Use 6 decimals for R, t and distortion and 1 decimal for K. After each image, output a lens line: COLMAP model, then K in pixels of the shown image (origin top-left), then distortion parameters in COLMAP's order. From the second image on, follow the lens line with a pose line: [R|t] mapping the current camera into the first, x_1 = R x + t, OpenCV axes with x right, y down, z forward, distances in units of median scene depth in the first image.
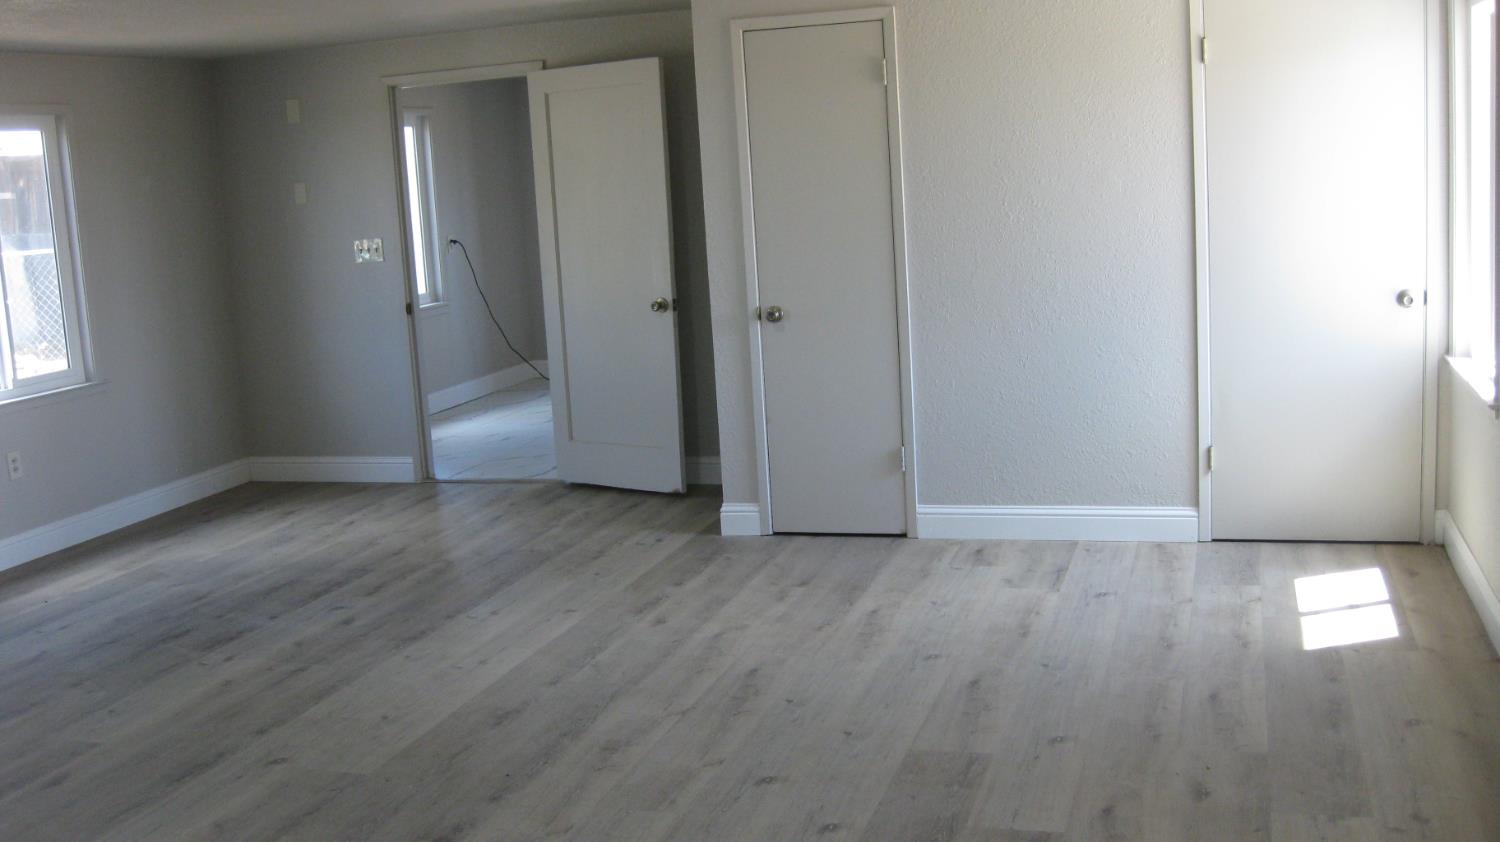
lens RADIAL K [[1532.2, 0, 729.3], [0, 1532.2, 421.6], [0, 0, 1]] dist [-0.190486, 0.156617]
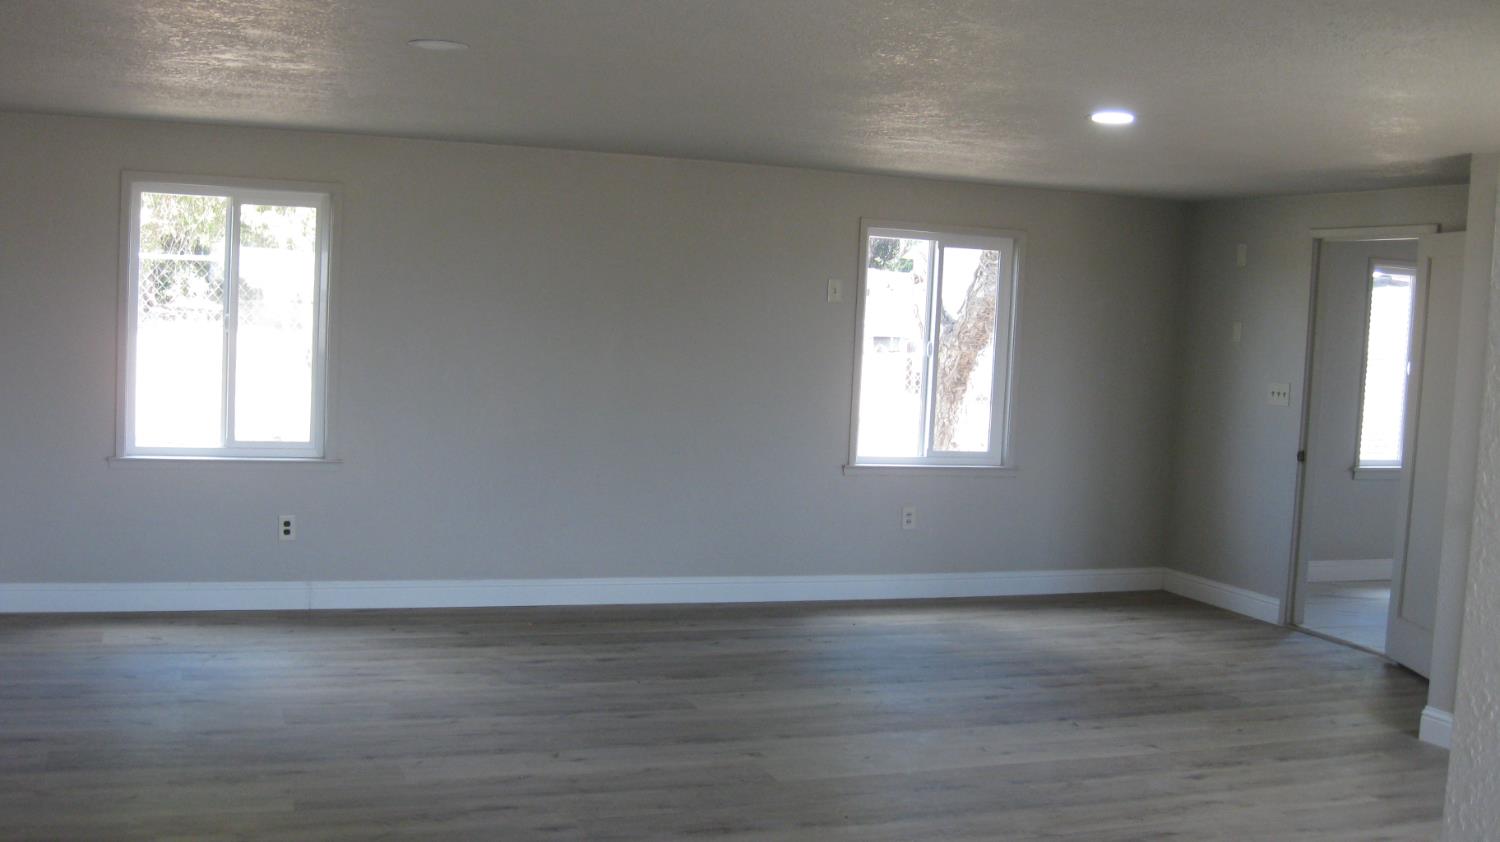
lens RADIAL K [[1532.2, 0, 729.3], [0, 1532.2, 421.6], [0, 0, 1]] dist [-0.190486, 0.156617]
pose [[0.604905, 0.145985, -0.782801, 0.489357], [-0.212014, 0.977094, 0.018387, -0.049063], [0.767554, 0.154842, 0.622000, 0.114024]]
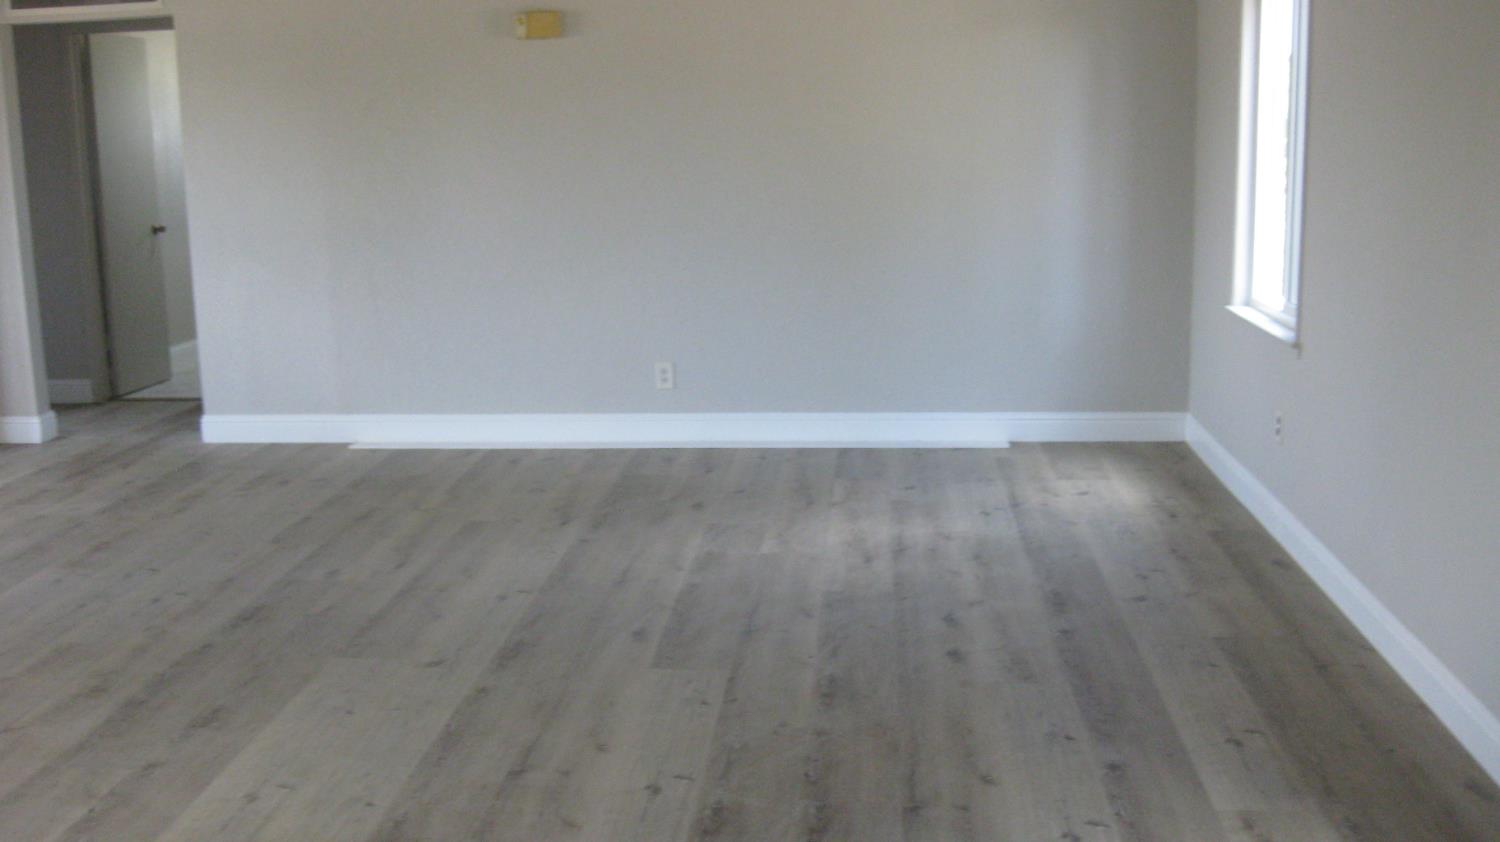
lens RADIAL K [[1532.2, 0, 729.3], [0, 1532.2, 421.6], [0, 0, 1]] dist [-0.190486, 0.156617]
pose [[-0.970845, 0.121299, -0.206752, -0.232396], [0.038274, 0.929893, 0.365834, -0.225804], [0.236633, 0.347255, -0.907424, 1.471165]]
